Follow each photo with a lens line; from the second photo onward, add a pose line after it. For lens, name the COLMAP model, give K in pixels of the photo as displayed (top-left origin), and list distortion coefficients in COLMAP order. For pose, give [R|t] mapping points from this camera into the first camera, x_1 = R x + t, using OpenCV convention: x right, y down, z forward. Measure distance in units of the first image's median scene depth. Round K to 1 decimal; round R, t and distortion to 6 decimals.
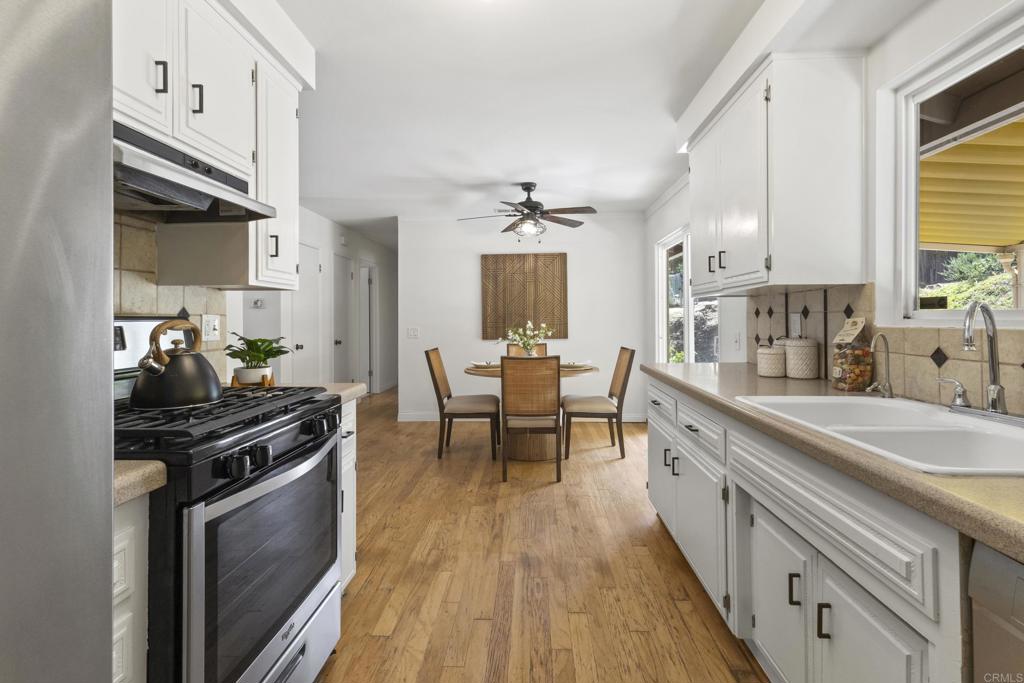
lens RADIAL K [[484.2, 0, 512.8], [0, 484.2, 319.2], [0, 0, 1]] dist [0.000288, 0.000026]
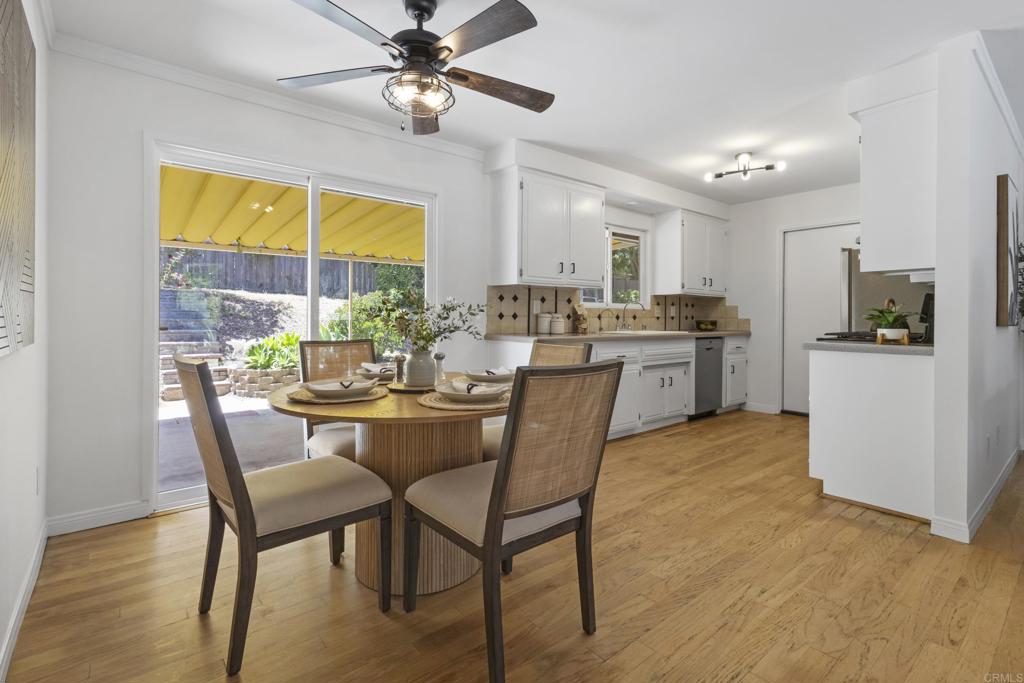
lens RADIAL K [[484.2, 0, 512.8], [0, 484.2, 319.2], [0, 0, 1]] dist [0.000288, 0.000026]
pose [[-0.672057, 0.004504, 0.740486, -0.704859], [0.003458, 0.999990, -0.002943, 0.064878], [-0.740491, 0.000583, -0.672065, 2.309509]]
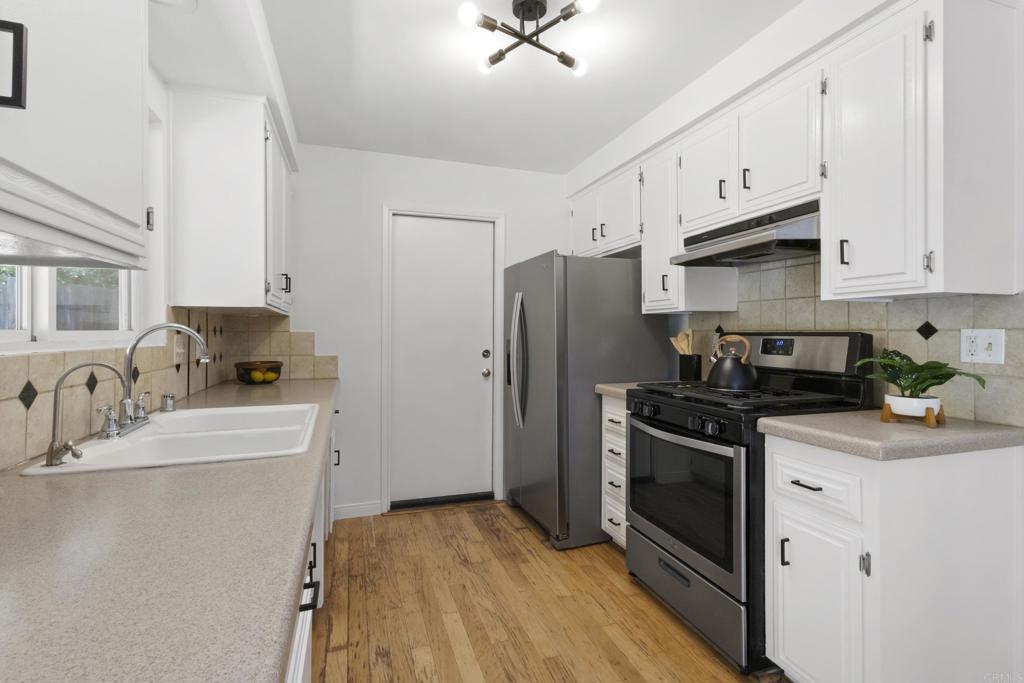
lens RADIAL K [[476.2, 0, 515.0], [0, 476.2, 334.1], [0, 0, 1]] dist [-0.000248, 0.000377]
pose [[-0.929672, 0.010834, -0.368228, 0.300387], [0.008163, 0.999928, 0.008810, -0.007906], [0.368297, 0.005184, -0.929694, 1.254353]]
